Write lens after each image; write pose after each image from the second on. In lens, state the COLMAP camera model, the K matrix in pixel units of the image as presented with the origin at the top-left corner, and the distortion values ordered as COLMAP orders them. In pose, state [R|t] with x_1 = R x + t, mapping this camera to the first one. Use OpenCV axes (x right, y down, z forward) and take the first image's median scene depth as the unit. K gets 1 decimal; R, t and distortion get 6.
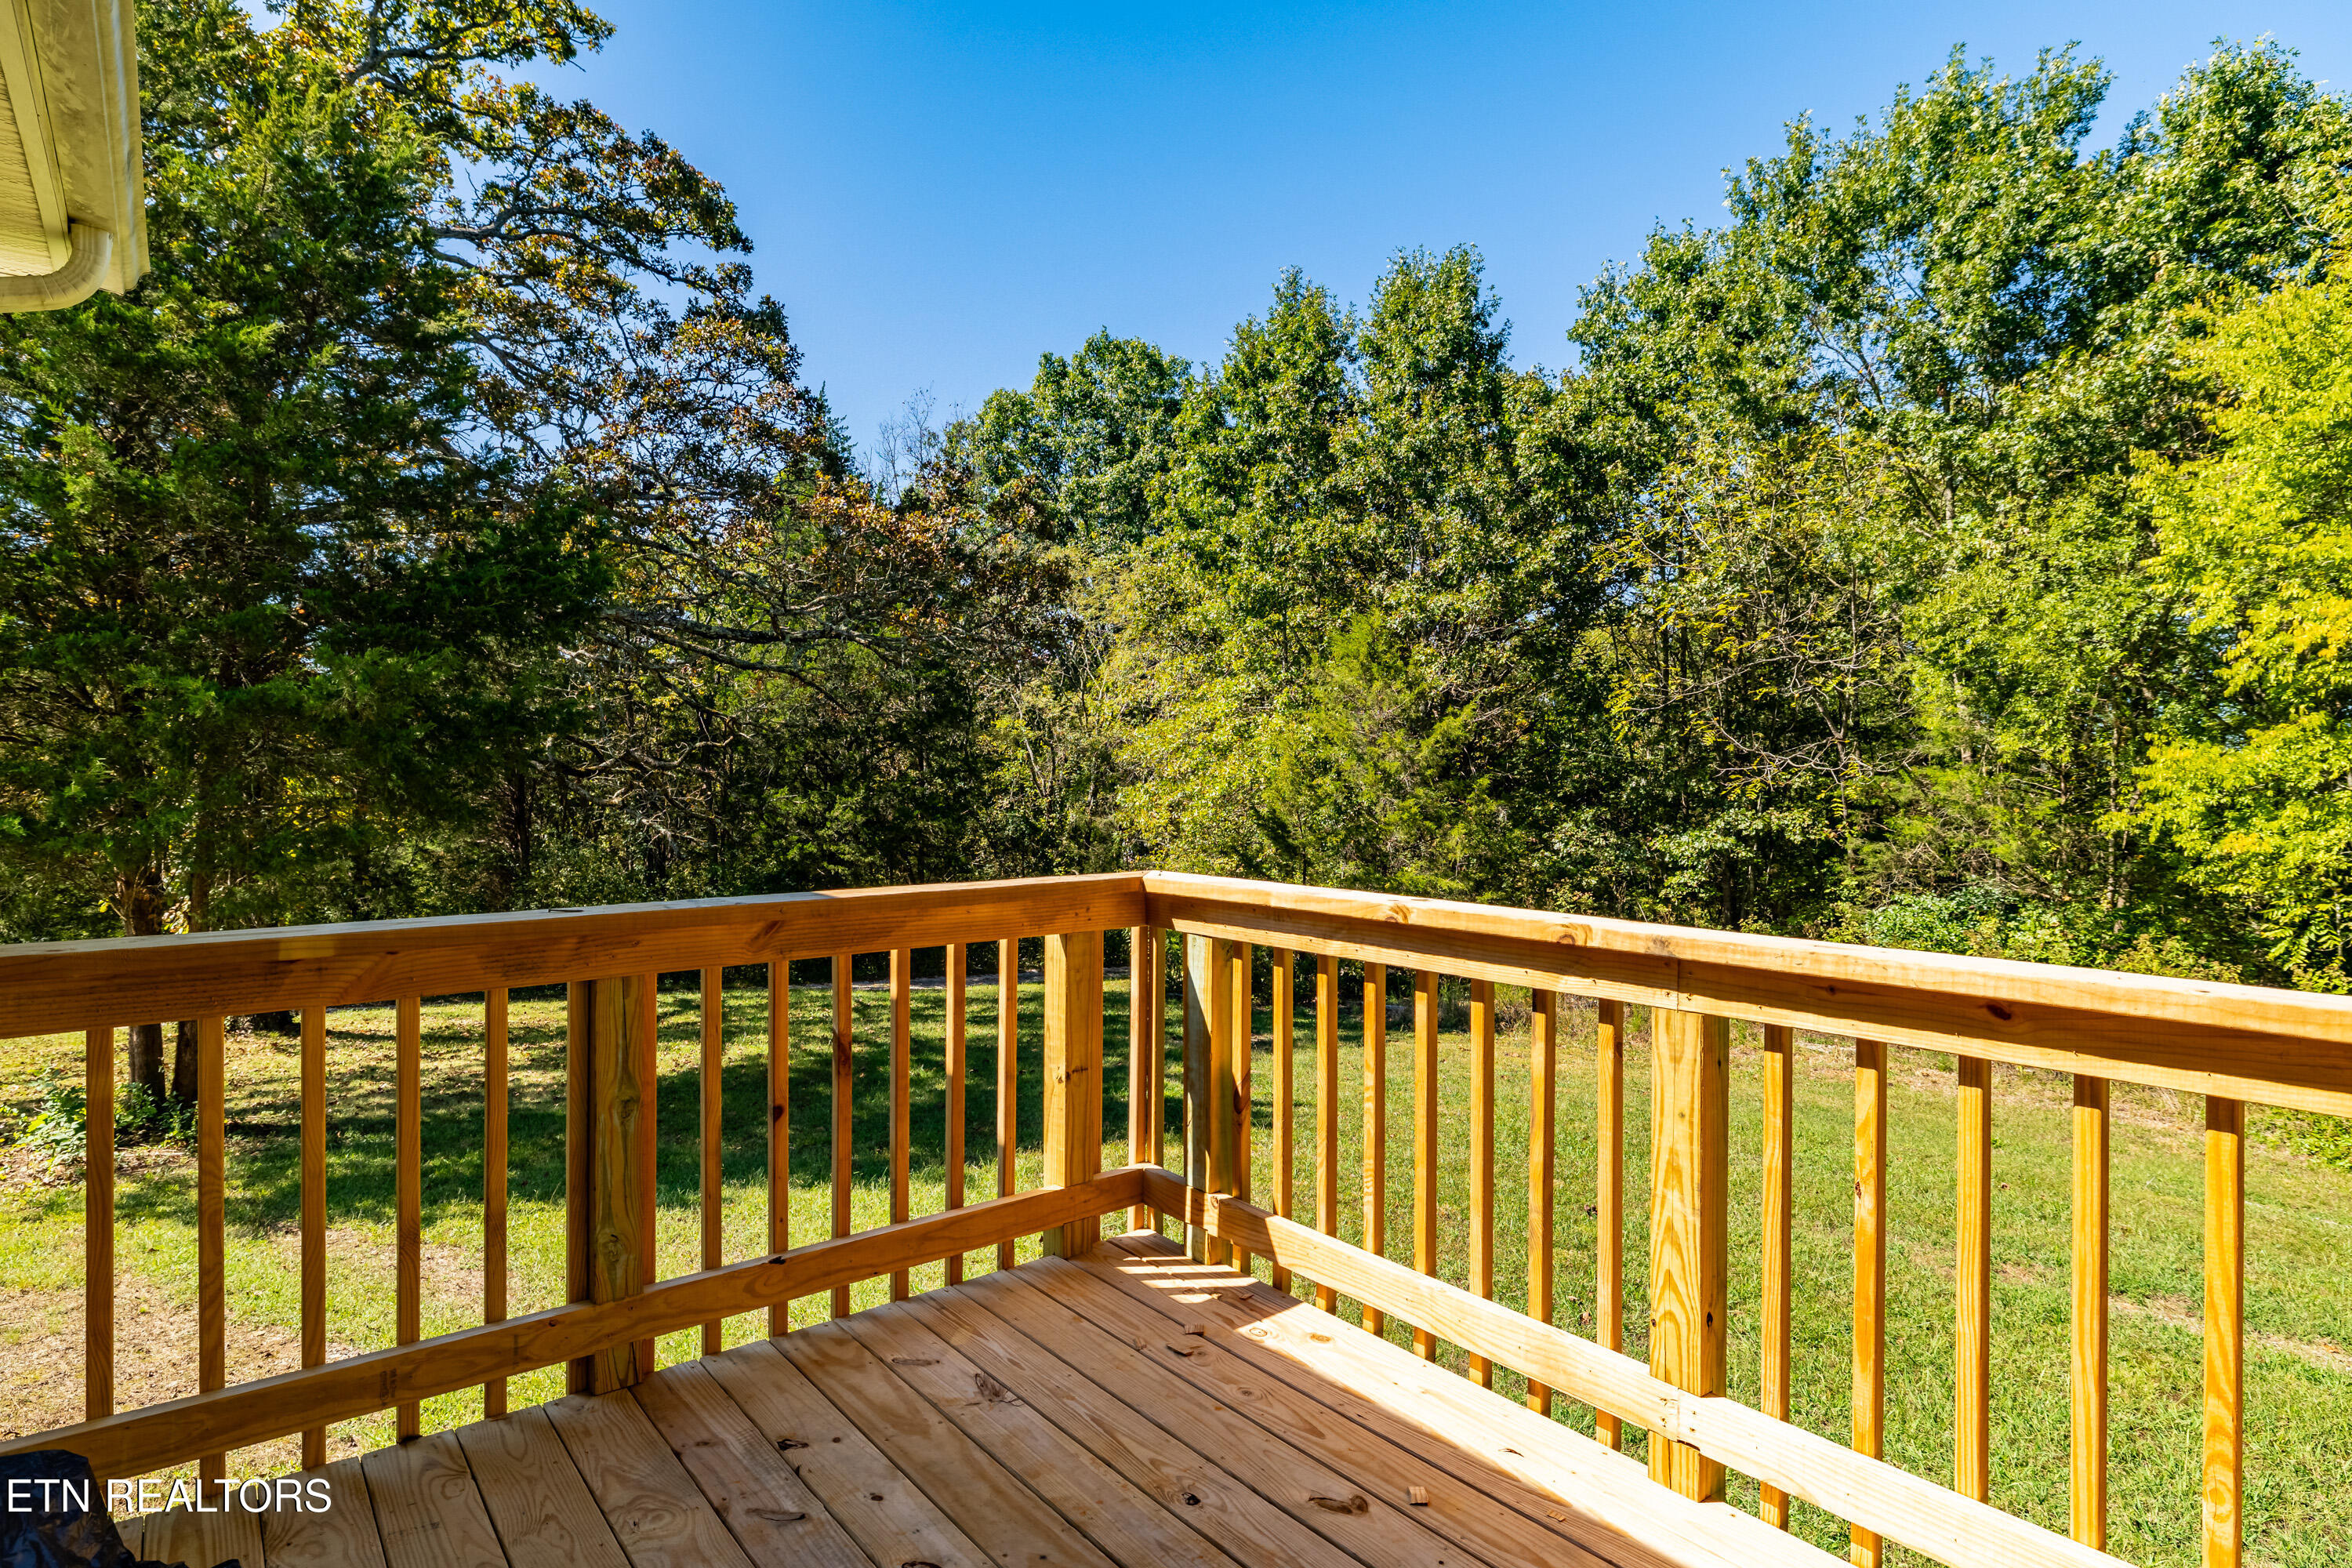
lens RADIAL K [[1258.4, 0, 1160.3], [0, 1258.4, 776.9], [0, 0, 1]] dist [-0.000671, 0.001273]
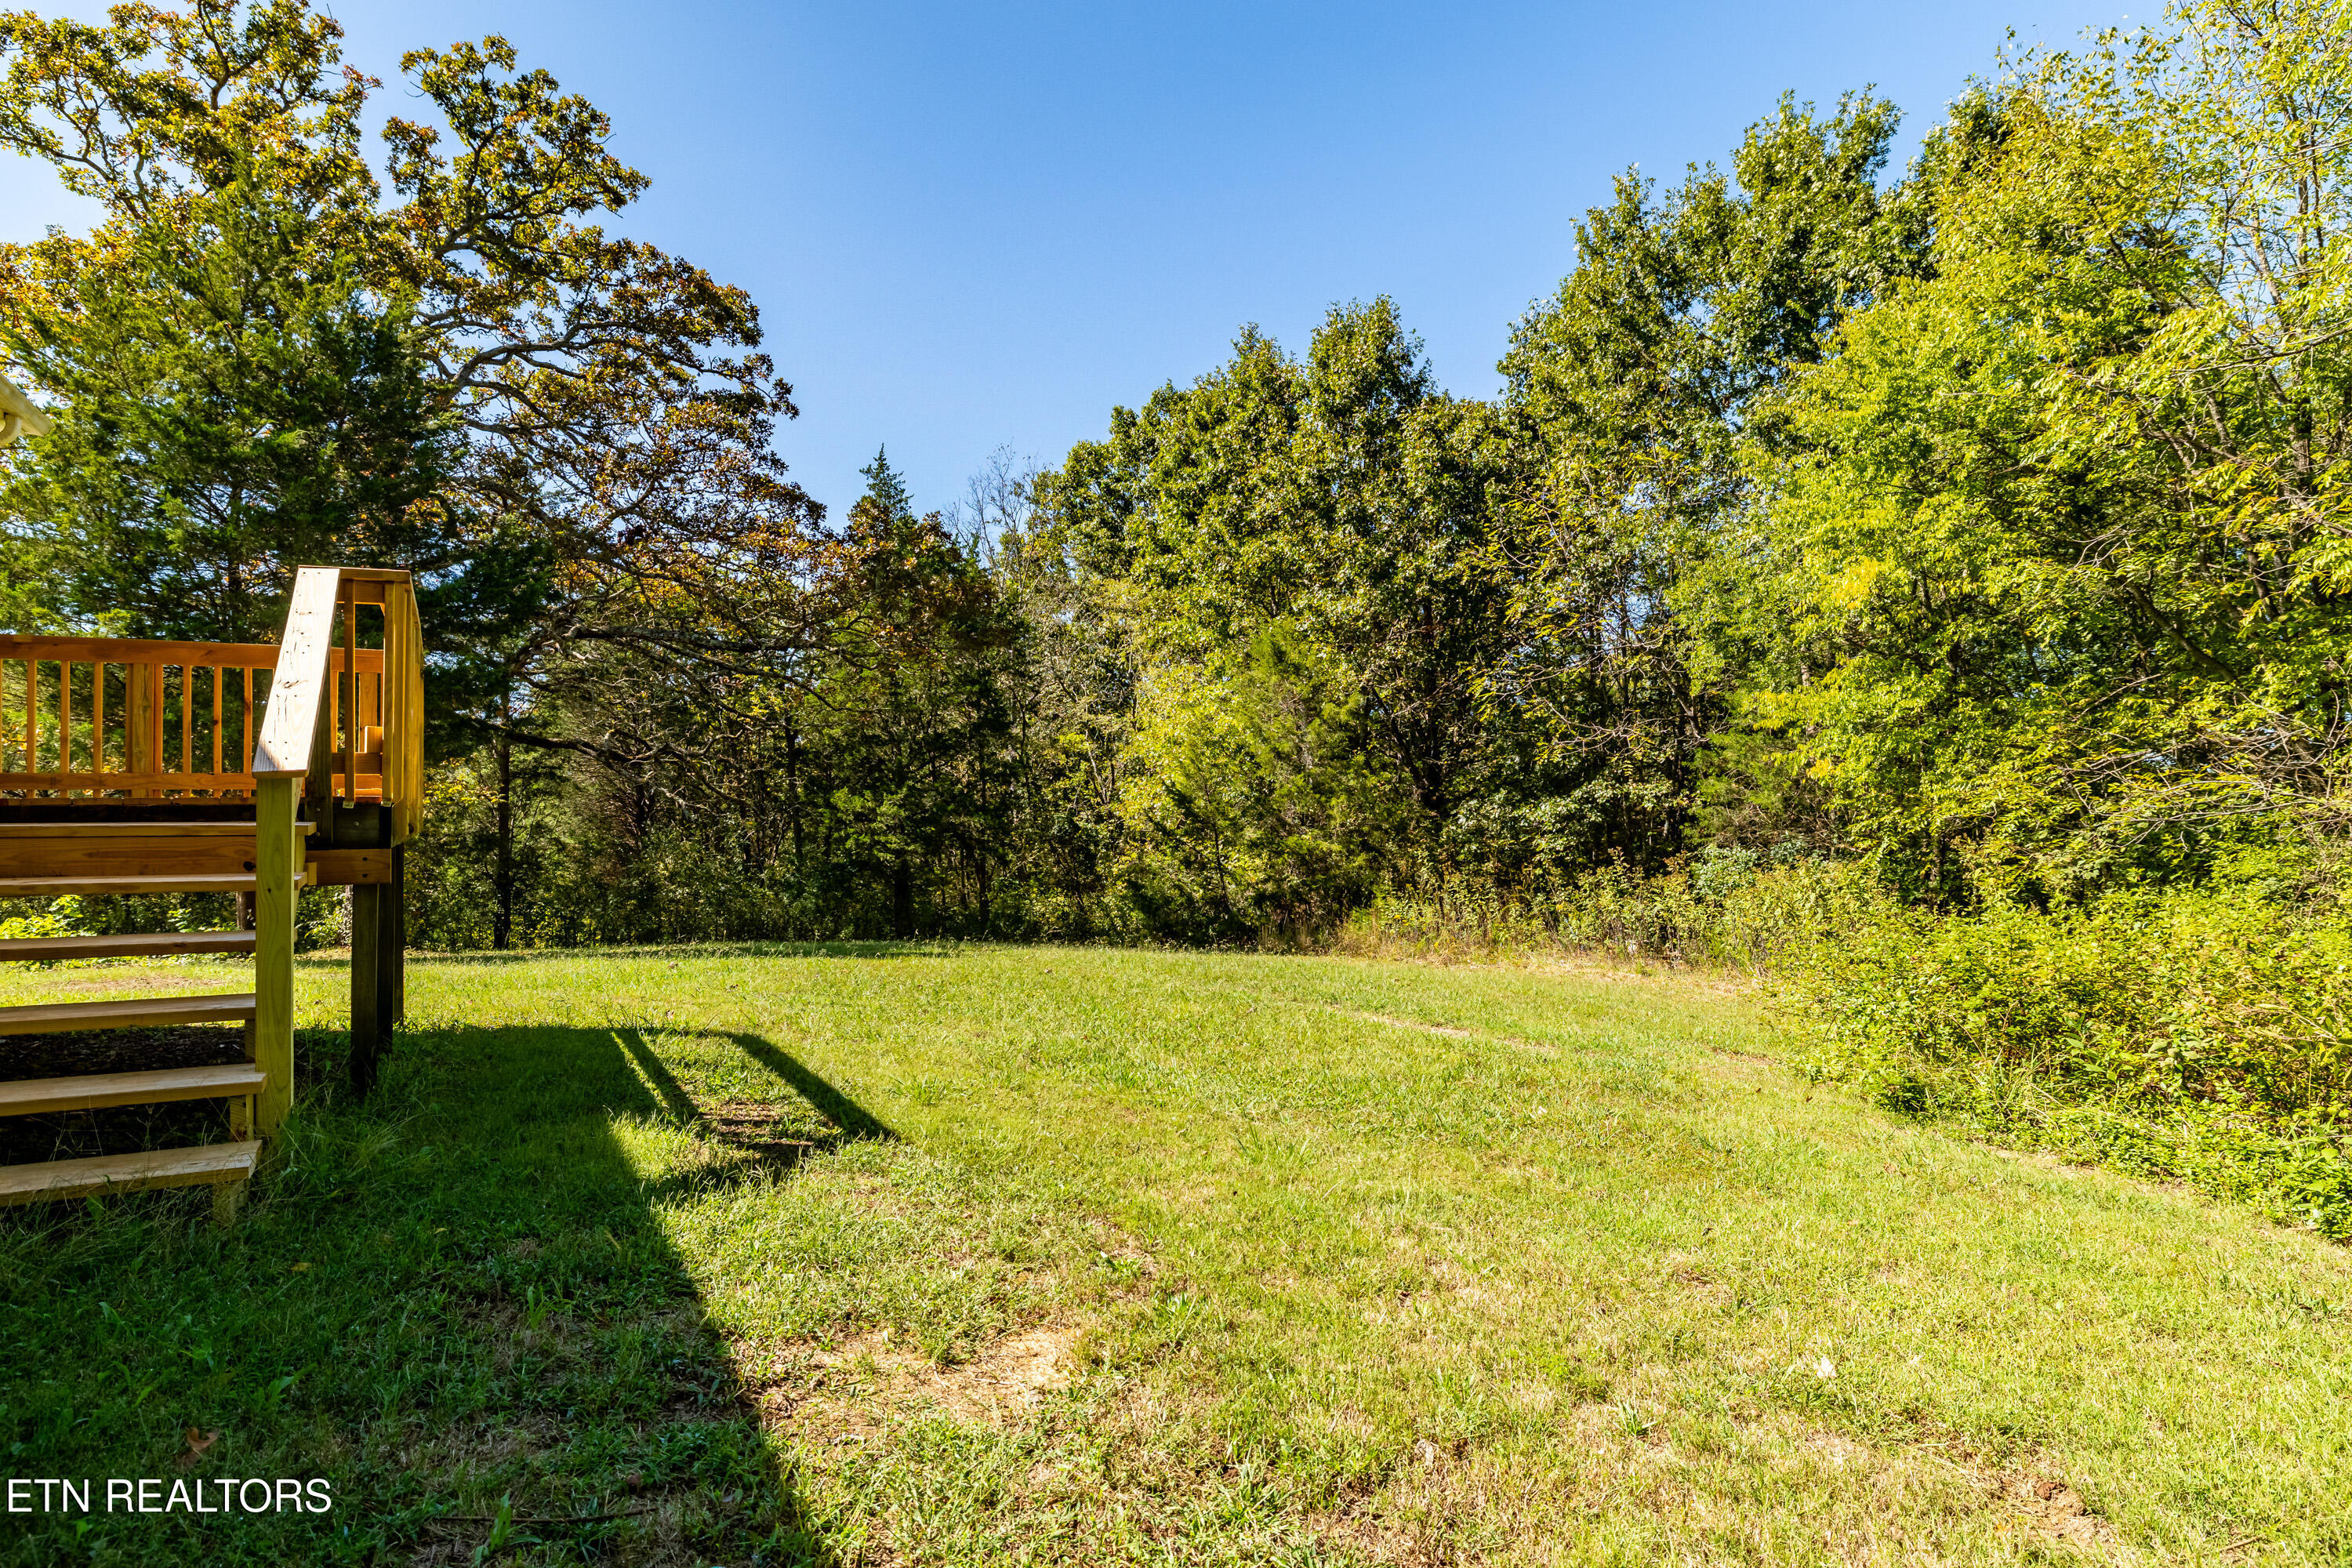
lens RADIAL K [[1258.4, 0, 1184.9], [0, 1258.4, 793.0], [0, 0, 1]] dist [-0.000671, 0.001273]
pose [[0.989530, -0.012063, -0.143823, 0.259518], [0.008979, 0.999716, -0.022072, 0.058807], [0.144048, 0.020549, 0.989357, -0.165919]]
